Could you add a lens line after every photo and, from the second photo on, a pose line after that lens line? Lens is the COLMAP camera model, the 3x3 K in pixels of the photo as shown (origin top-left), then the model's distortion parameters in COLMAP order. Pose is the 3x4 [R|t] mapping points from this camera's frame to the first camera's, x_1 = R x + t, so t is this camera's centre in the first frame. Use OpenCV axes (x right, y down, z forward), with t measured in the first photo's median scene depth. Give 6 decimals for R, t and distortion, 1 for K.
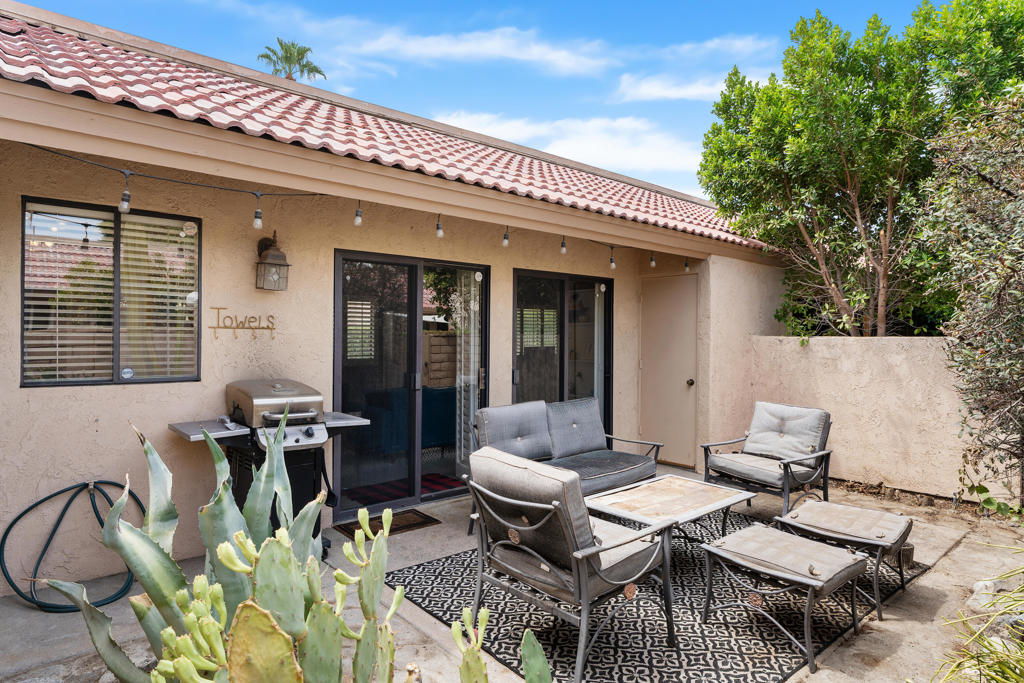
lens RADIAL K [[582.5, 0, 507.3], [0, 582.5, 324.3], [0, 0, 1]] dist [-0.010734, 0.004427]
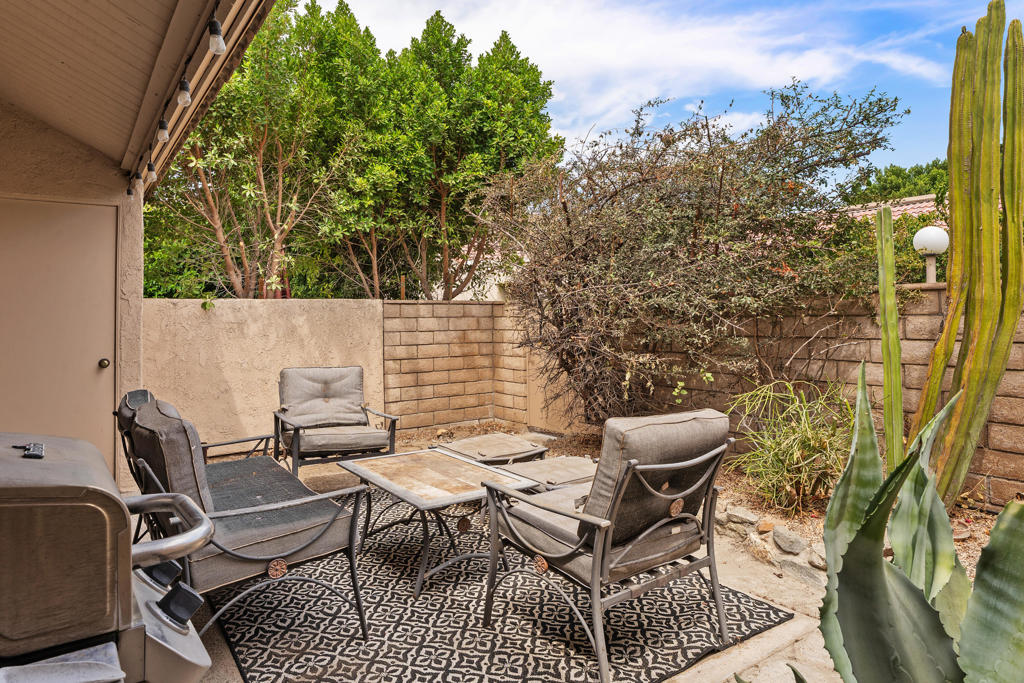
lens RADIAL K [[619.9, 0, 492.4], [0, 619.9, 318.9], [0, 0, 1]] dist [-0.011046, 0.002019]
pose [[0.085099, -0.013184, 0.996285, -0.413952], [-0.008504, 0.999866, 0.013958, 0.039083], [-0.996336, -0.009660, 0.084975, 0.558702]]
